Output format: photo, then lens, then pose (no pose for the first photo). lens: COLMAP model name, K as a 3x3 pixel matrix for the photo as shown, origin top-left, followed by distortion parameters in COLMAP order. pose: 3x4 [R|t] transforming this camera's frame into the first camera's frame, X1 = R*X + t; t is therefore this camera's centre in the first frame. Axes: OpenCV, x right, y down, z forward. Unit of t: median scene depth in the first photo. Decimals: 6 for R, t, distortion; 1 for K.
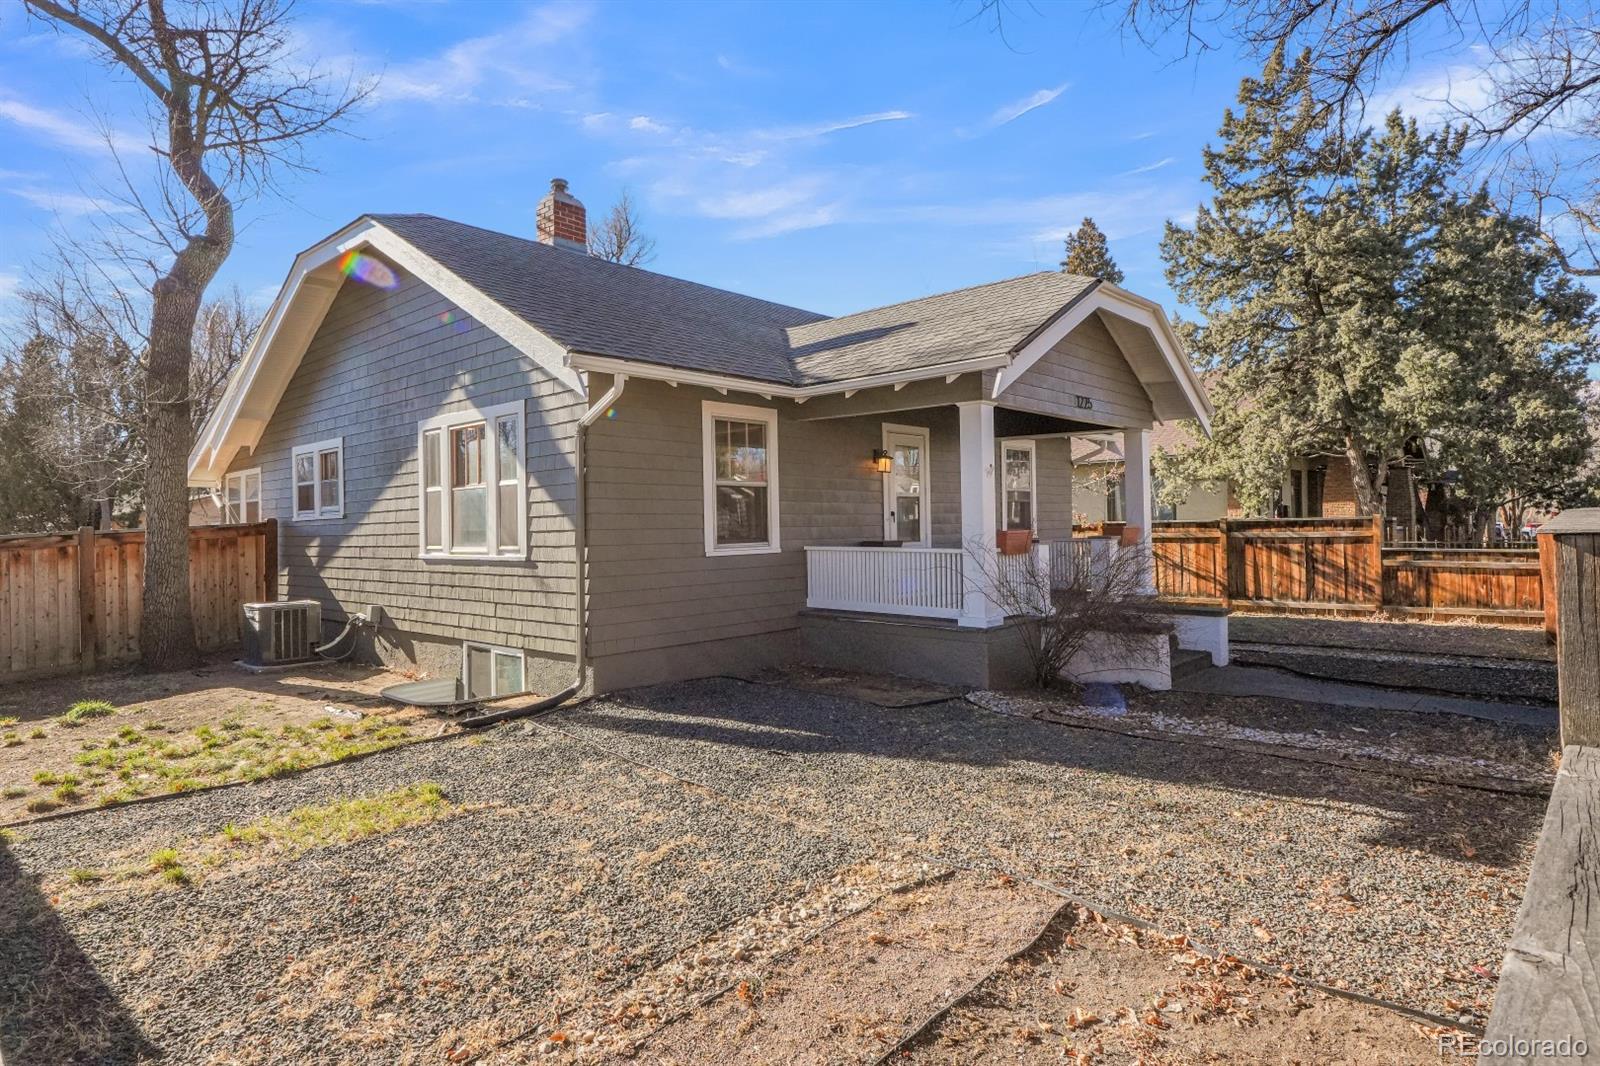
lens RADIAL K [[870.1, 0, 800.0], [0, 870.1, 533.0], [0, 0, 1]] dist [0.001221, 0.000245]
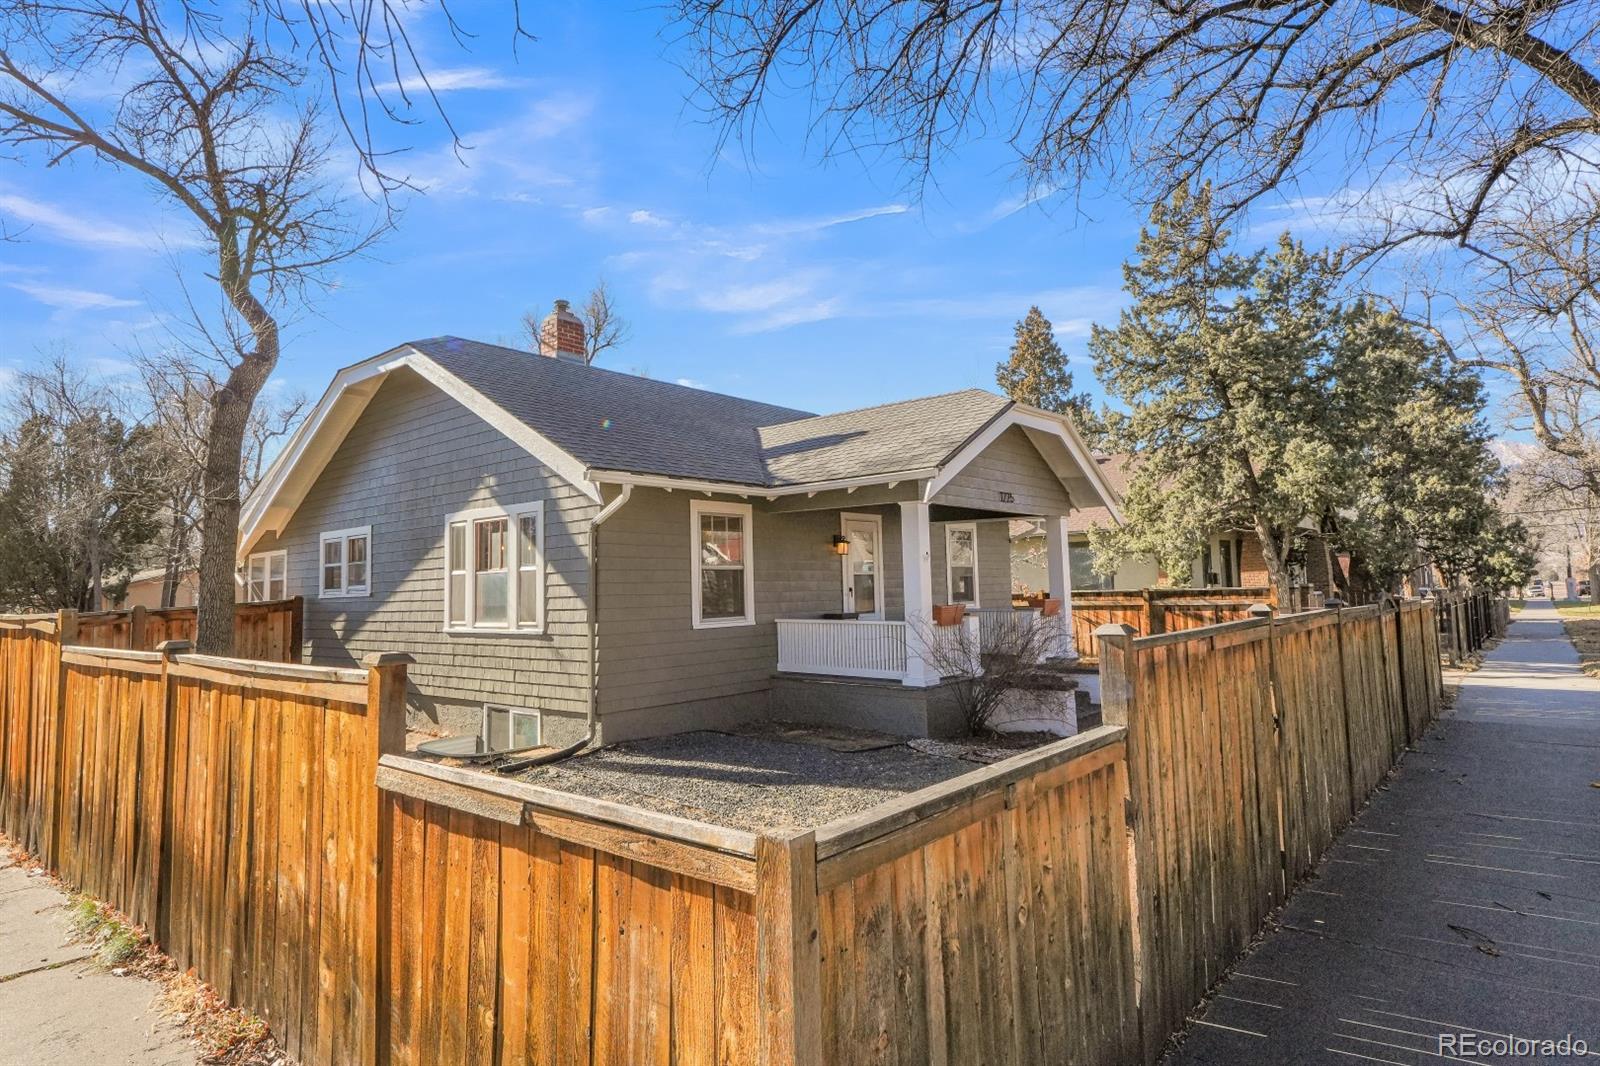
lens RADIAL K [[870.1, 0, 800.0], [0, 870.1, 533.0], [0, 0, 1]] dist [0.001221, 0.000245]
pose [[0.999346, -0.004176, 0.035930, -0.002768], [0.006778, 0.997338, -0.072607, -0.013222], [-0.035531, 0.072803, 0.996713, -0.161864]]
